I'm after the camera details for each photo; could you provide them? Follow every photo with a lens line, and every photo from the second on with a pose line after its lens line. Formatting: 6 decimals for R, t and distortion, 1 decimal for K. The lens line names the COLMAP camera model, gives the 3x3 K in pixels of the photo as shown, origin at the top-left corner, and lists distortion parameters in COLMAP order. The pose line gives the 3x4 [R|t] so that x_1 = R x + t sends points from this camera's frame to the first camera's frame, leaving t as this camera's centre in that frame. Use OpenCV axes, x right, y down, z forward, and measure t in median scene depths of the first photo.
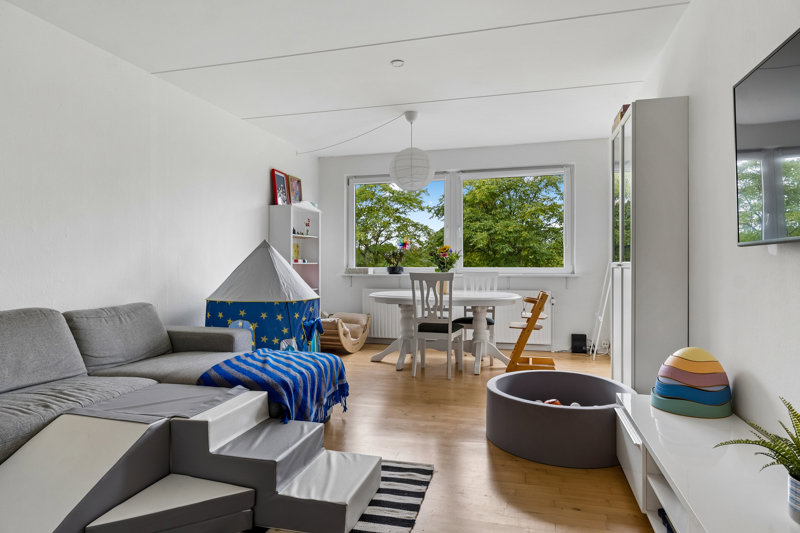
lens RADIAL K [[482.9, 0, 400.3], [0, 482.9, 266.6], [0, 0, 1]] dist [-0.000553, 0.000046]
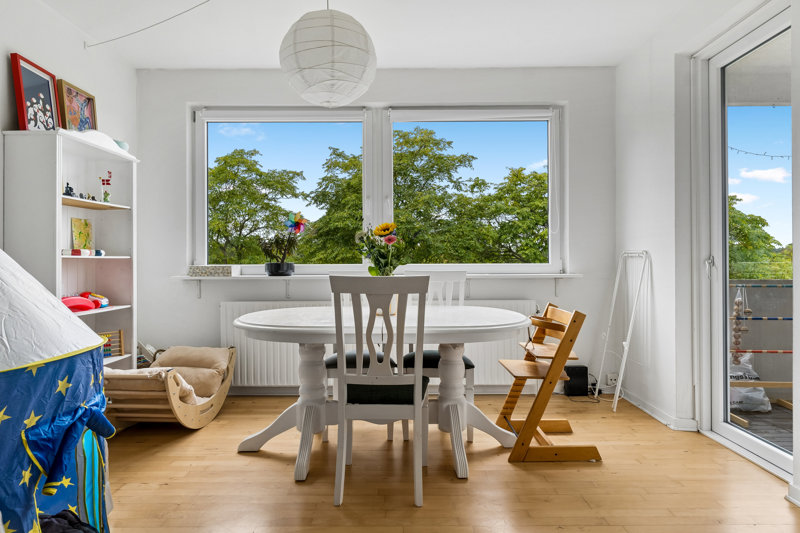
lens RADIAL K [[501.3, 0, 402.8], [0, 501.3, 259.6], [0, 0, 1]] dist [0.010693, -0.002149]
pose [[0.964491, -0.002333, 0.264105, -0.027838], [0.004018, 0.999975, -0.005838, -0.000018], [-0.264085, 0.006692, 0.964476, 0.379822]]
